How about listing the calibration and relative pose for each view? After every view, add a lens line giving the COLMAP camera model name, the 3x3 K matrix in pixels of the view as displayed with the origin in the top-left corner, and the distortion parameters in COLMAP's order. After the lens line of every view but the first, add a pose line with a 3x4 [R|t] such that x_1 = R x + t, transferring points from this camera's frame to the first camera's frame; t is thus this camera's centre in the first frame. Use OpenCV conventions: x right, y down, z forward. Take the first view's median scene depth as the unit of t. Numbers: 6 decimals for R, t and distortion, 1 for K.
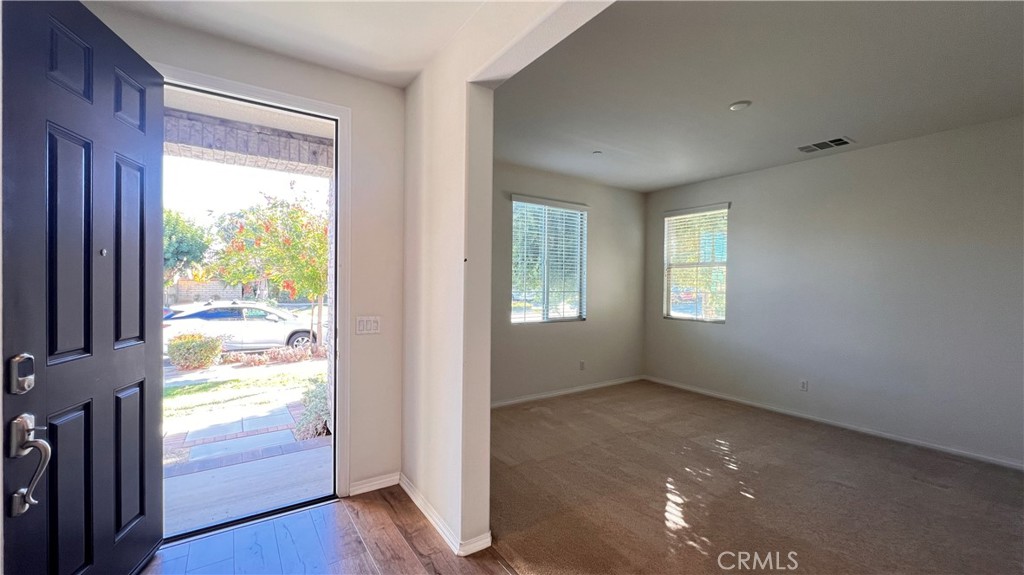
lens RADIAL K [[411.7, 0, 506.8], [0, 411.7, 289.0], [0, 0, 1]] dist [0.000920, 0.000342]
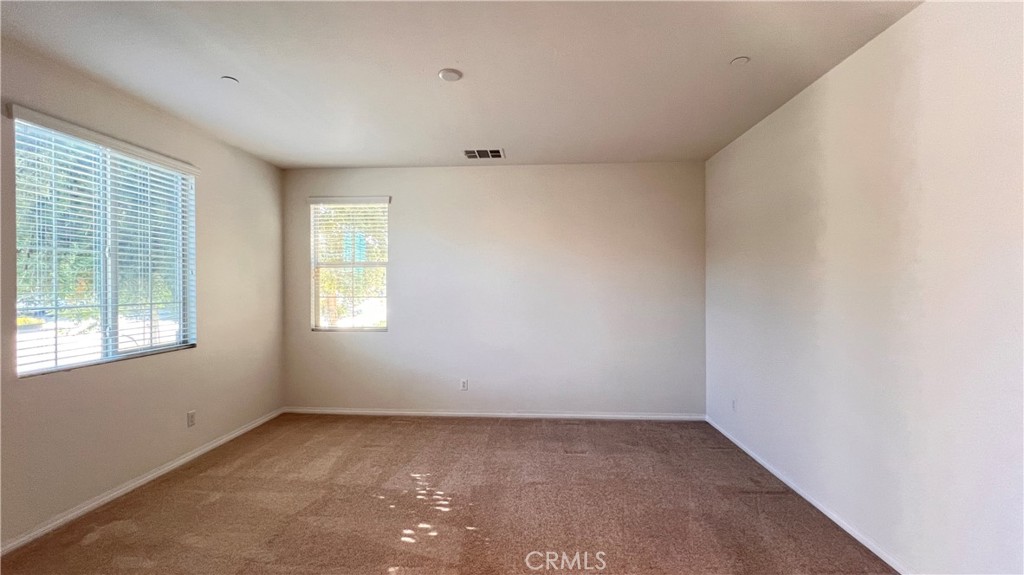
lens RADIAL K [[411.7, 0, 513.2], [0, 411.7, 289.8], [0, 0, 1]] dist [0.000920, 0.000342]
pose [[0.606758, -0.018902, 0.794662, -0.013999], [0.017895, 0.999789, 0.010118, -0.008984], [-0.794685, 0.008082, 0.606968, 0.207153]]
